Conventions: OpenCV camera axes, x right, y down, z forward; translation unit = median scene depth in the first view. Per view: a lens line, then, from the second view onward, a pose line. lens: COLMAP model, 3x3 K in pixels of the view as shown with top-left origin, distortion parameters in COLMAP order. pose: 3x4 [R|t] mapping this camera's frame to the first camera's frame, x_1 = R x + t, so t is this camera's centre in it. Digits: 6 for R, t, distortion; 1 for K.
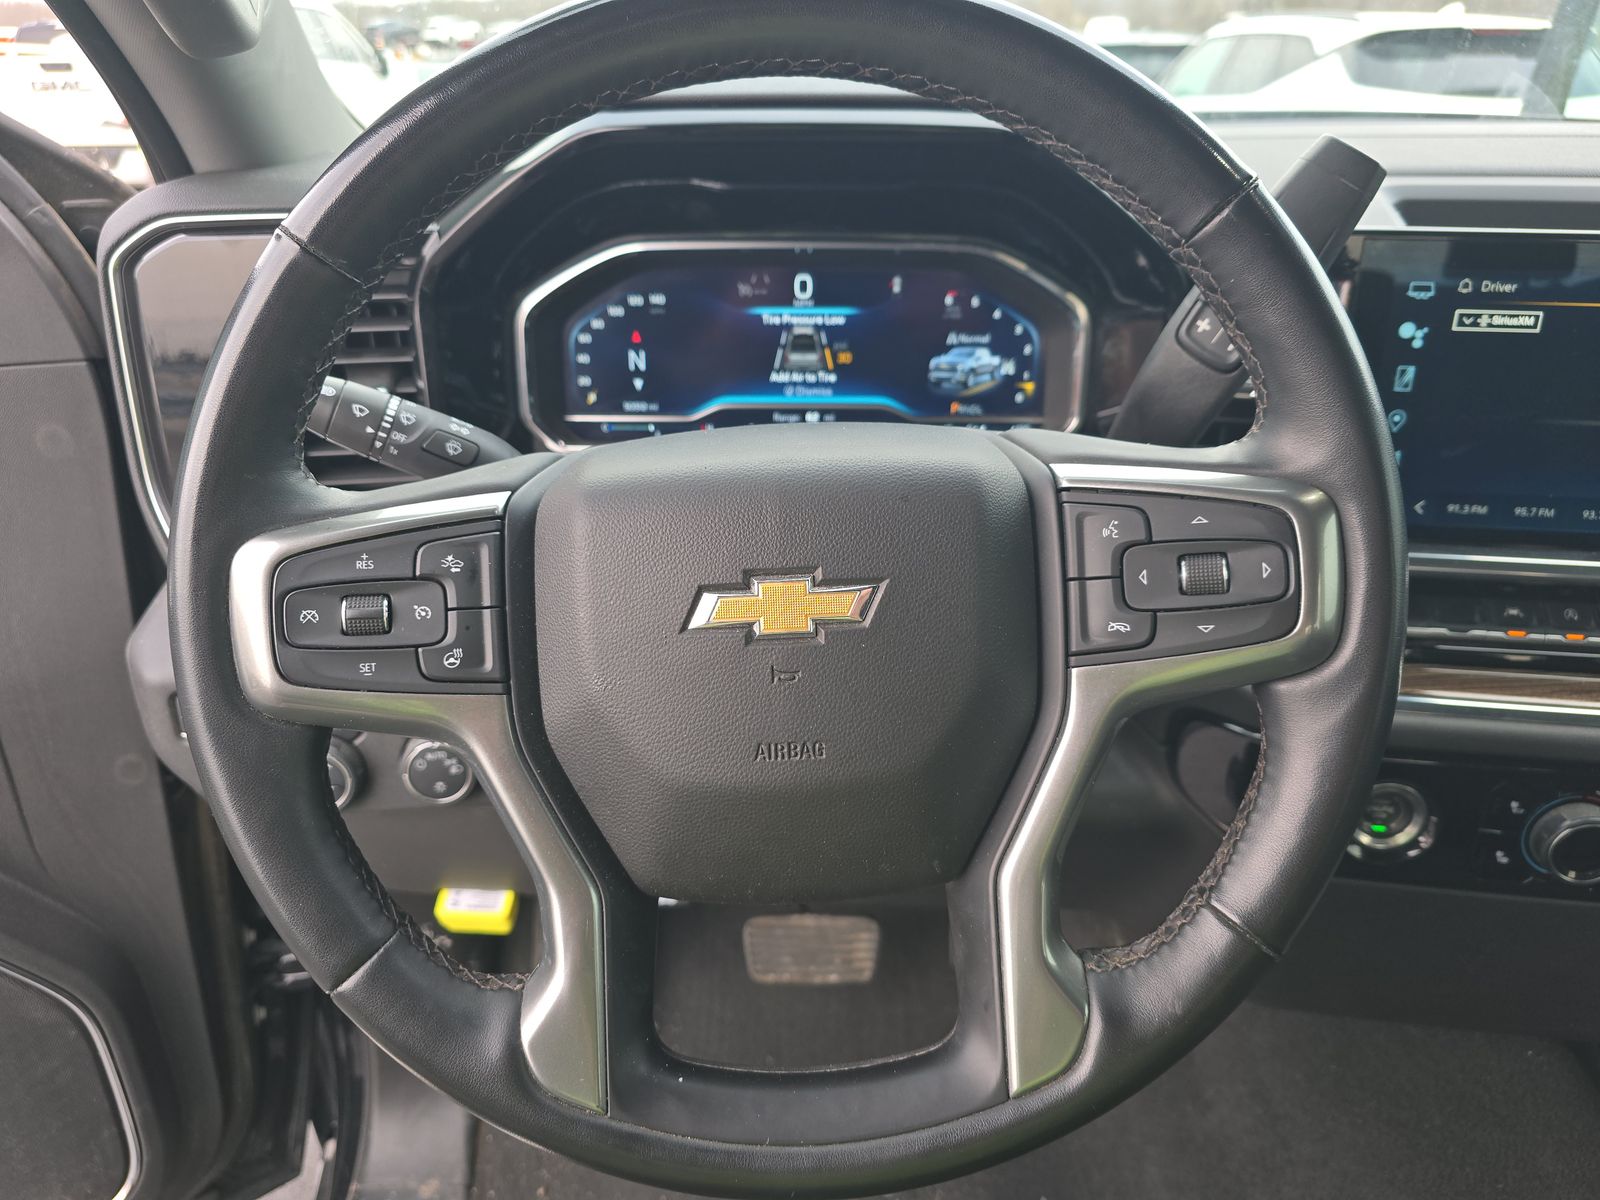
lens RADIAL K [[1085.1, 0, 797.5], [0, 1085.1, 610.0], [0, 0, 1]] dist [-0.002658, 0.002510]
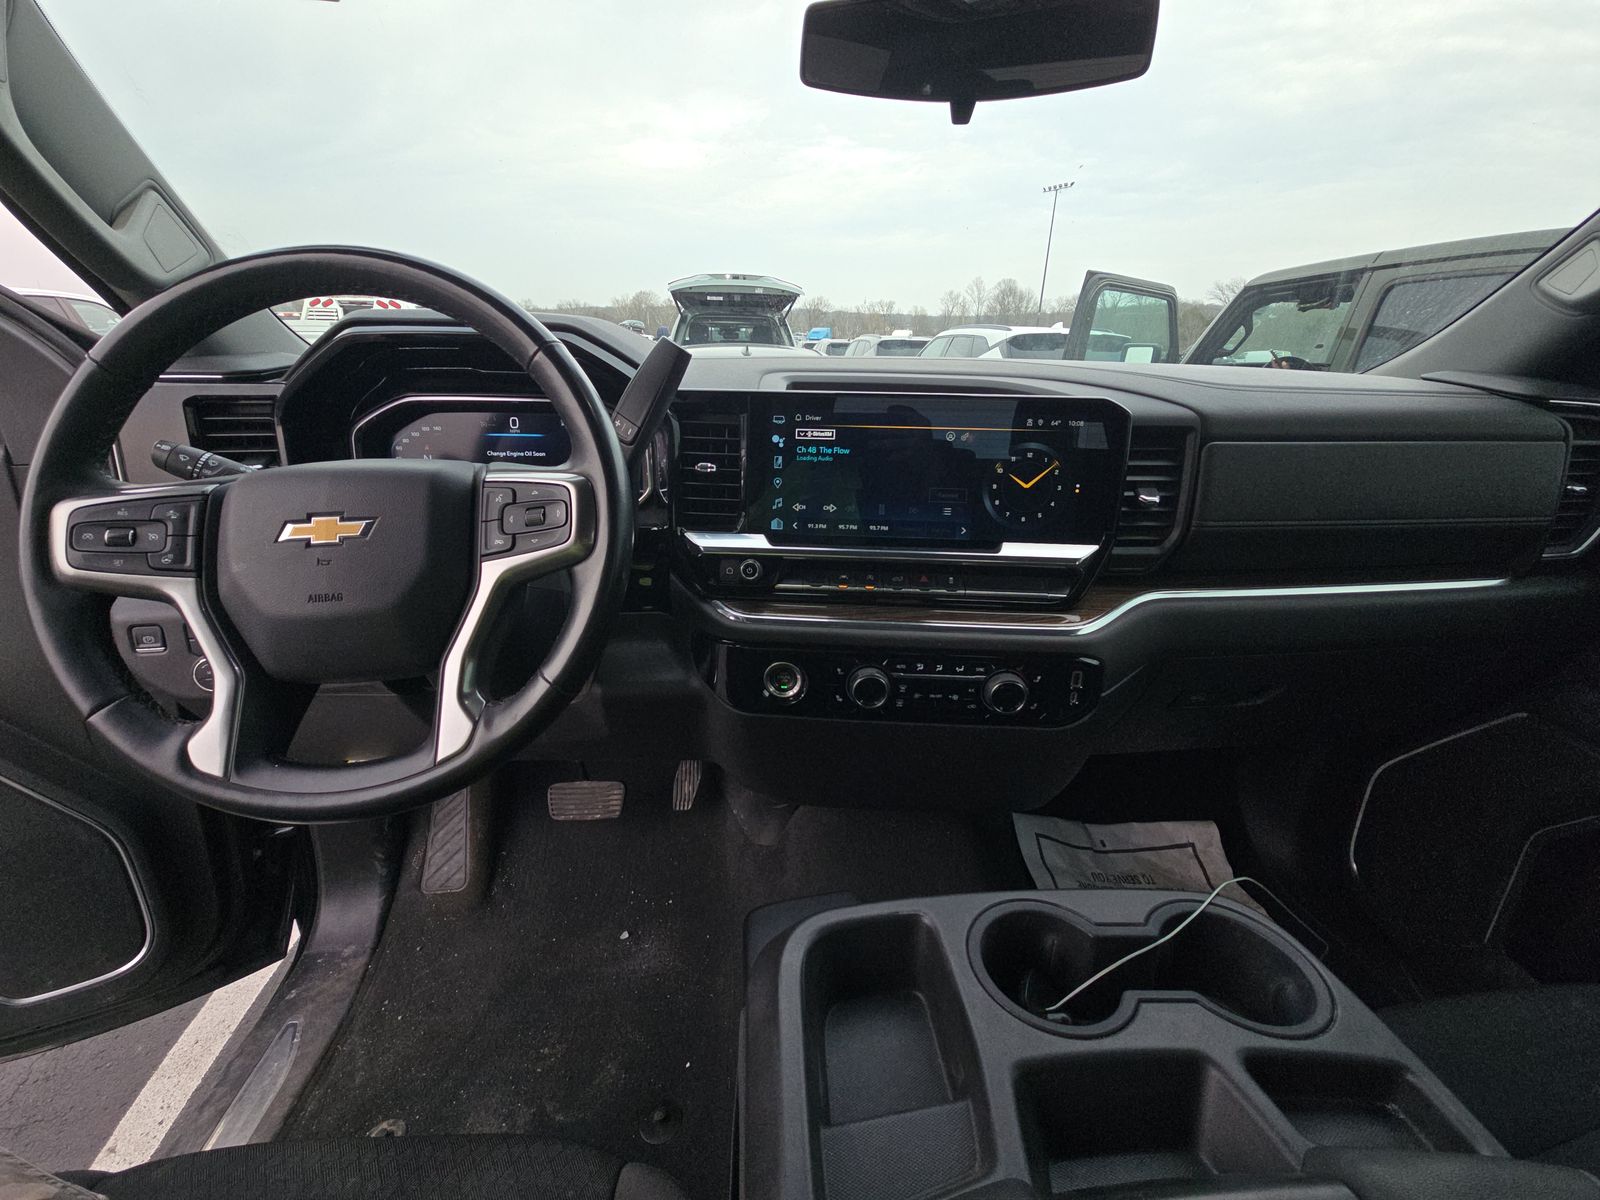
lens RADIAL K [[641.8, 0, 800.0], [0, 641.8, 600.0], [0, 0, 1]] dist [-0.000329, -0.000368]
pose [[0.996611, -0.008392, 0.081834, 0.764352], [0.016352, 0.995142, -0.097088, 0.255490], [-0.080622, 0.098097, 0.991906, -0.288658]]
